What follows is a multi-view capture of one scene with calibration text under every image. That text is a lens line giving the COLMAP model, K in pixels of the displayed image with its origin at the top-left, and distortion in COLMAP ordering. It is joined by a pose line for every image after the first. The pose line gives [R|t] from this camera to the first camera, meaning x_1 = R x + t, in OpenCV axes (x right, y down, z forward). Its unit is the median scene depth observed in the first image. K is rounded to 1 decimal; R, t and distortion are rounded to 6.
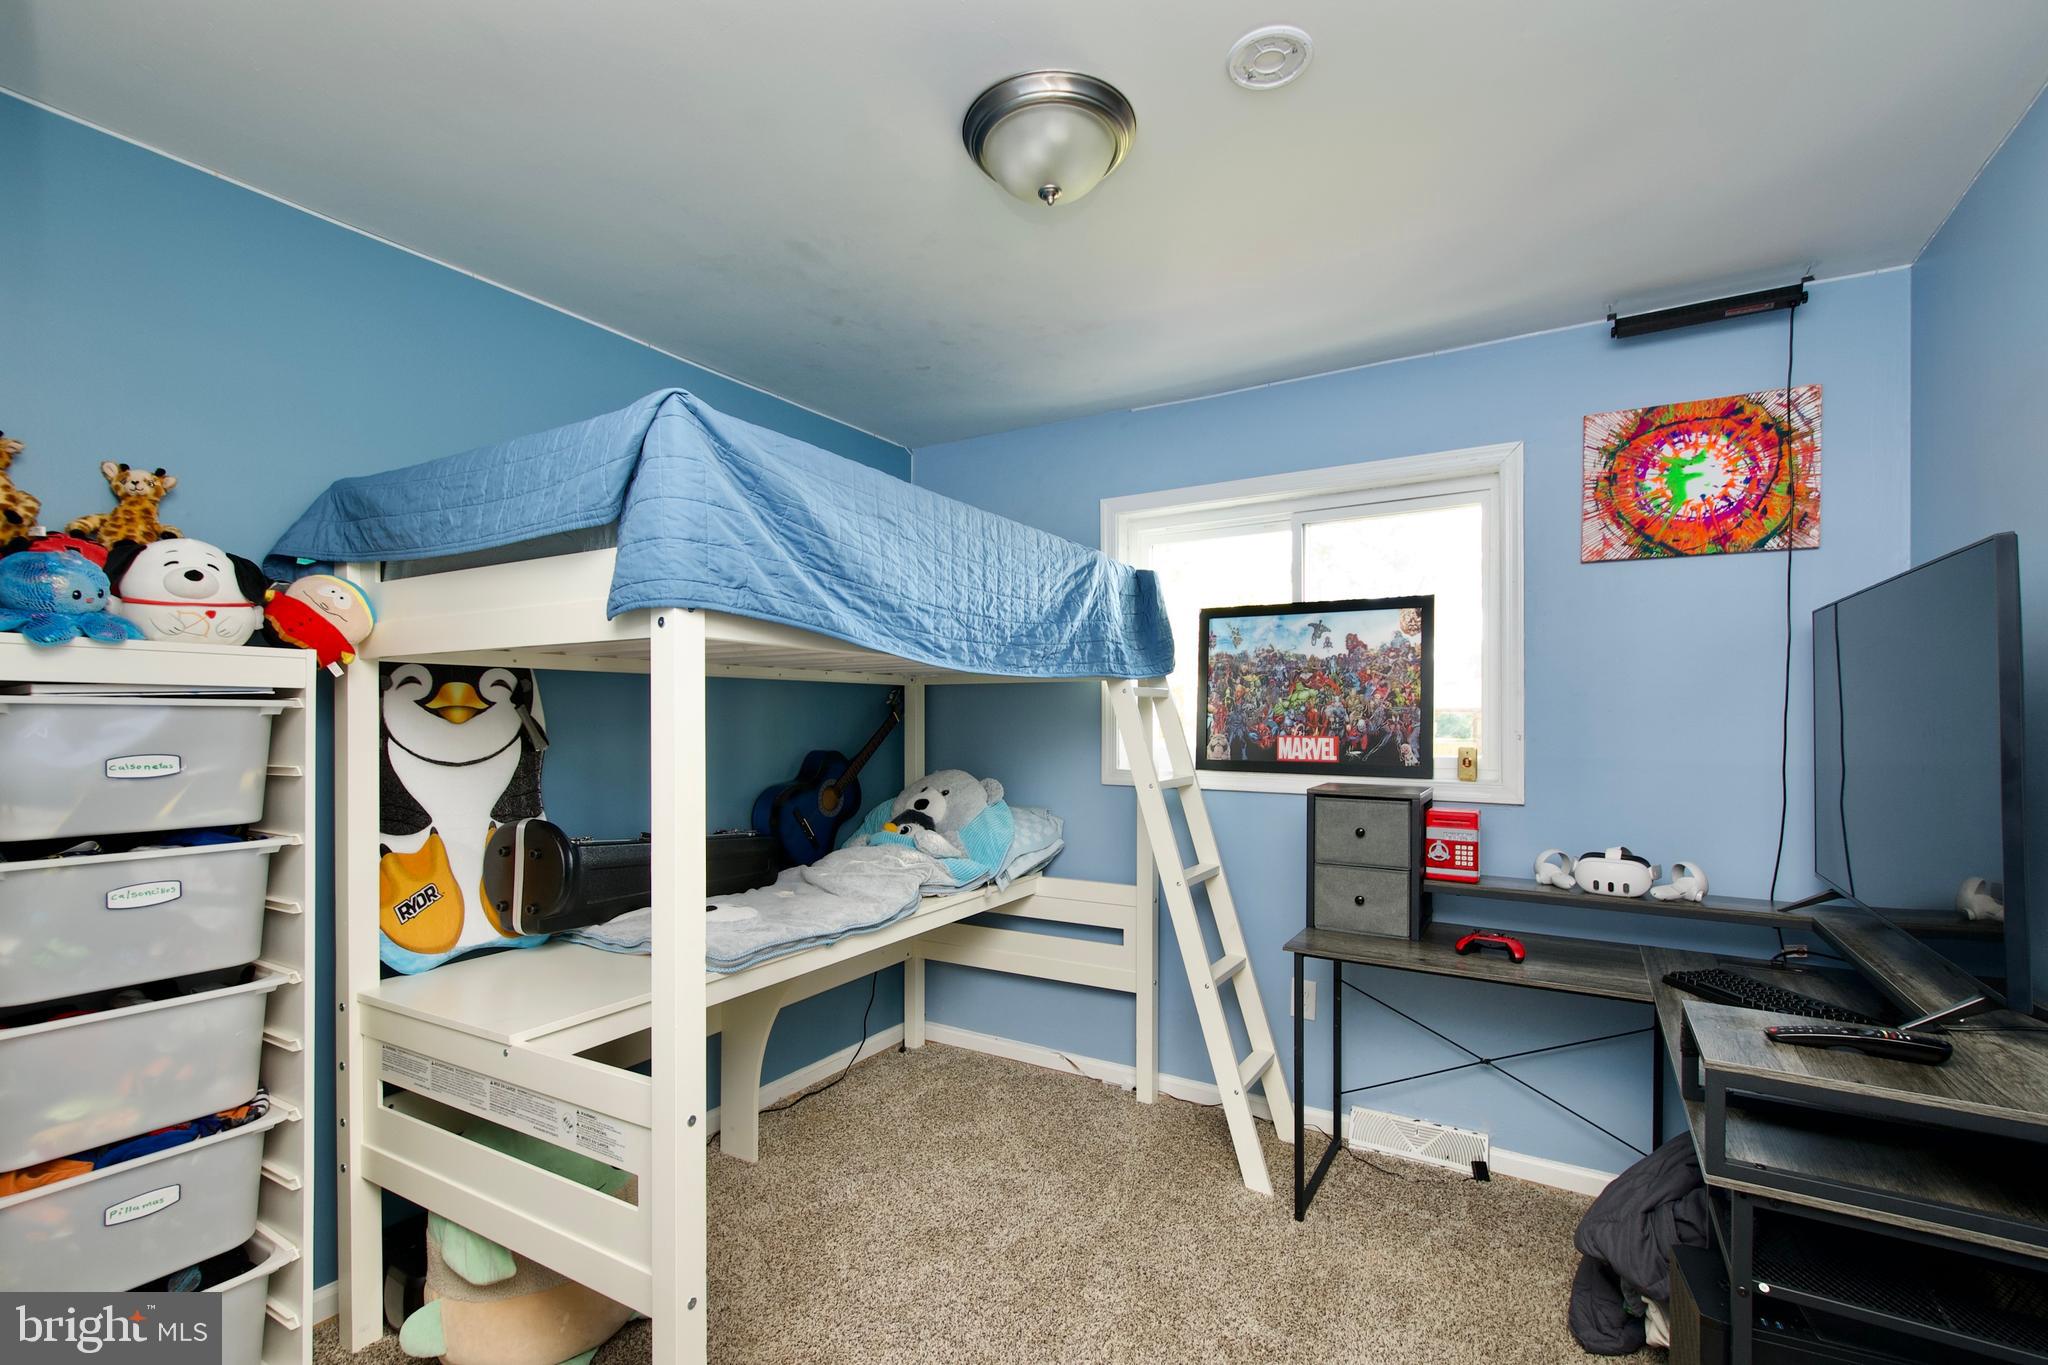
lens RADIAL K [[904.2, 0, 1040.4], [0, 904.2, 713.3], [0, 0, 1]] dist [0.012471, -0.004020]
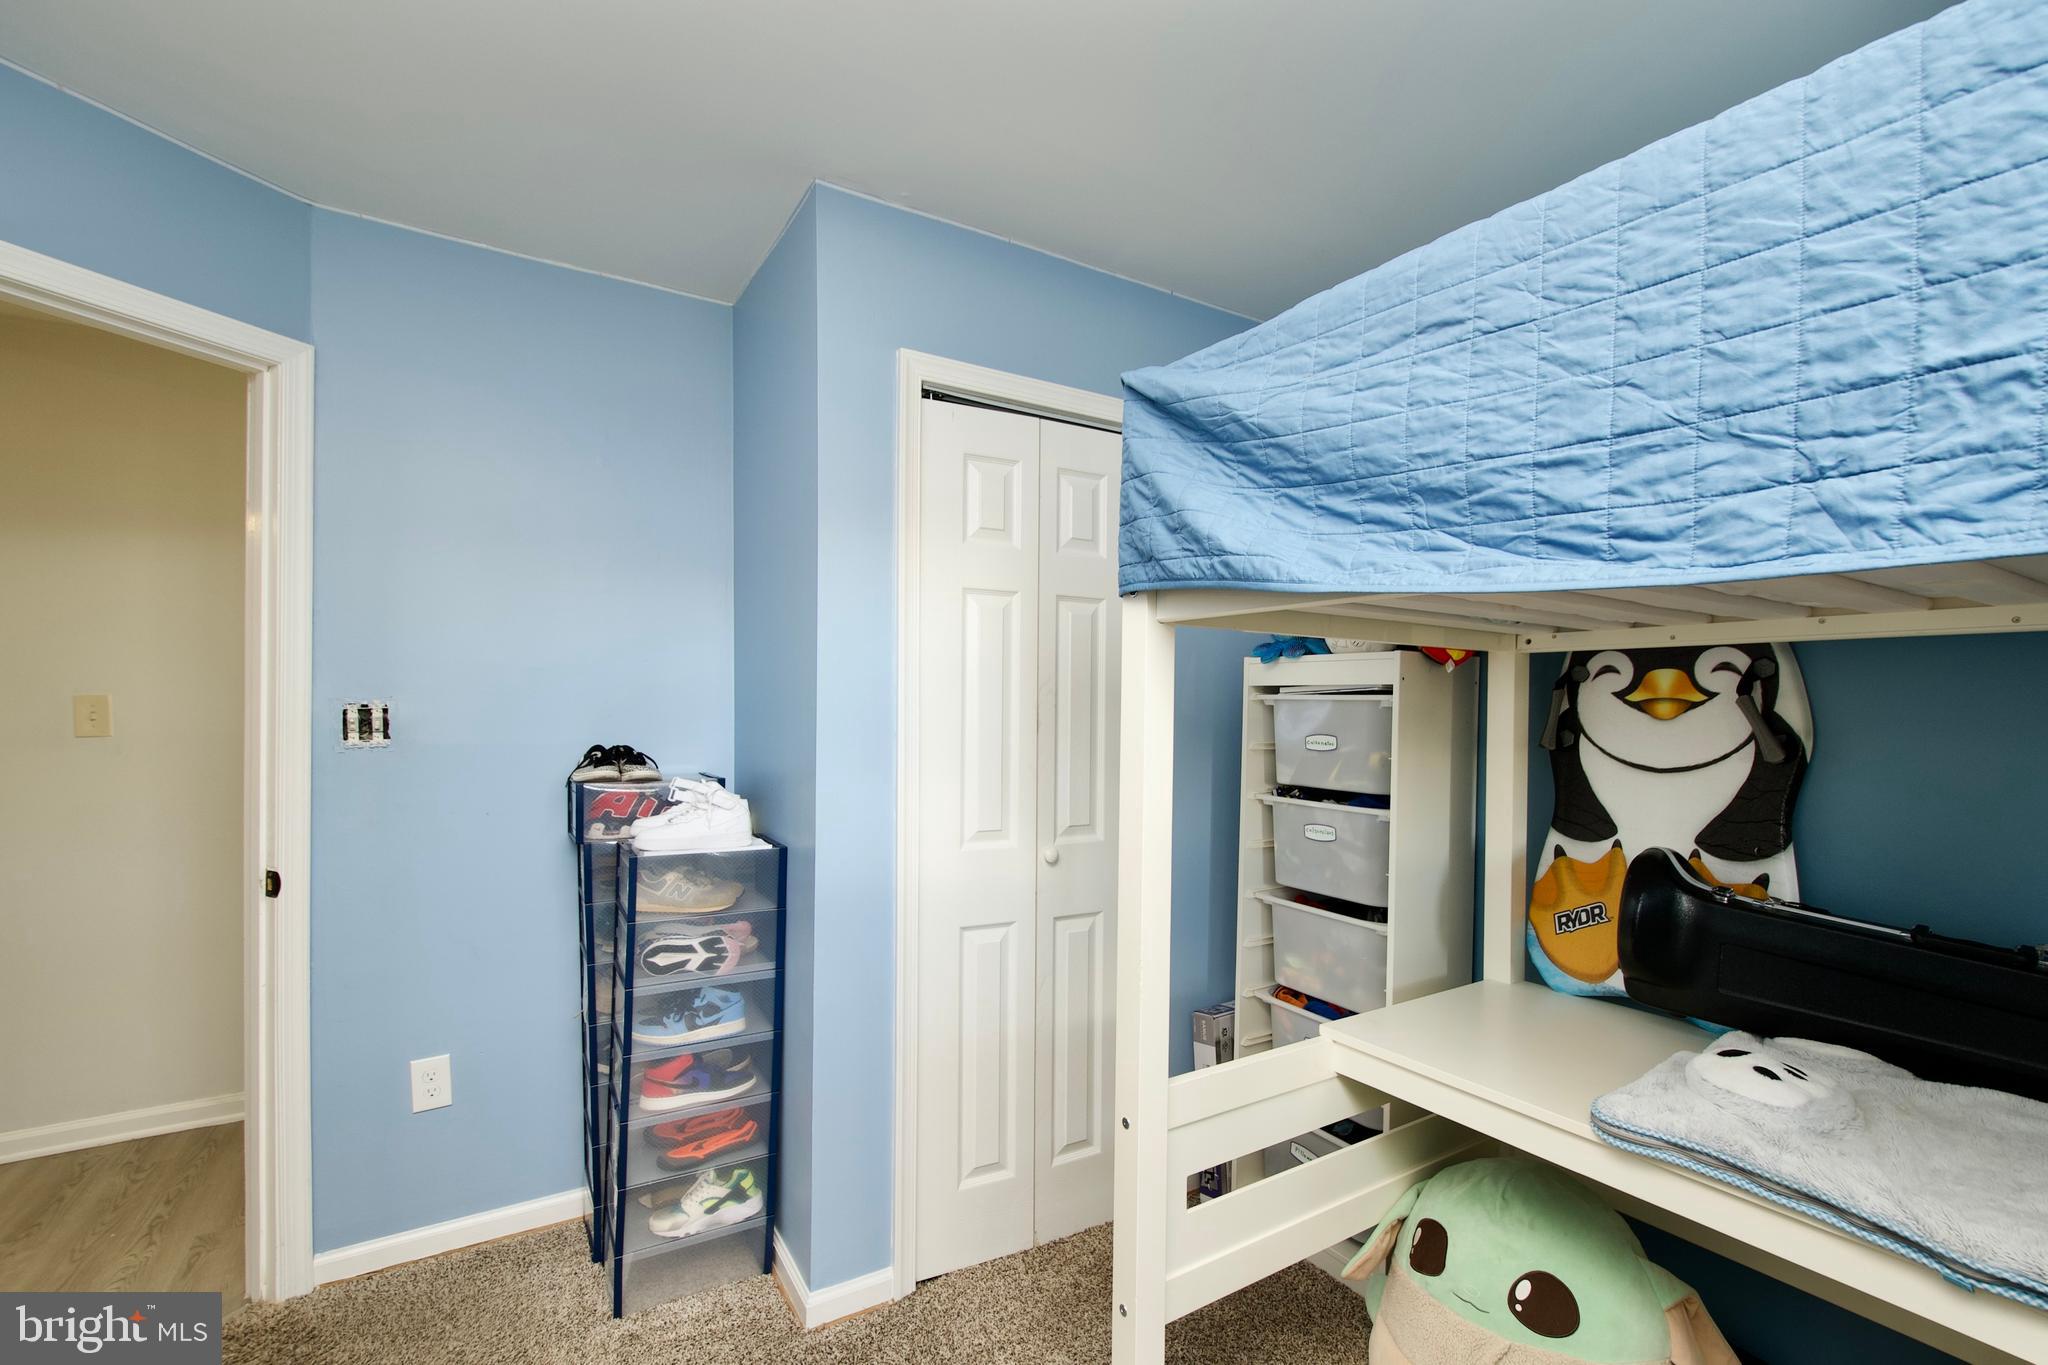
lens RADIAL K [[904.2, 0, 1040.4], [0, 904.2, 713.3], [0, 0, 1]] dist [0.012471, -0.004020]
pose [[-0.457751, 0.001989, -0.889078, 0.345808], [-0.006186, 0.999966, 0.005422, 0.004664], [0.889059, 0.007982, -0.457724, 0.910972]]
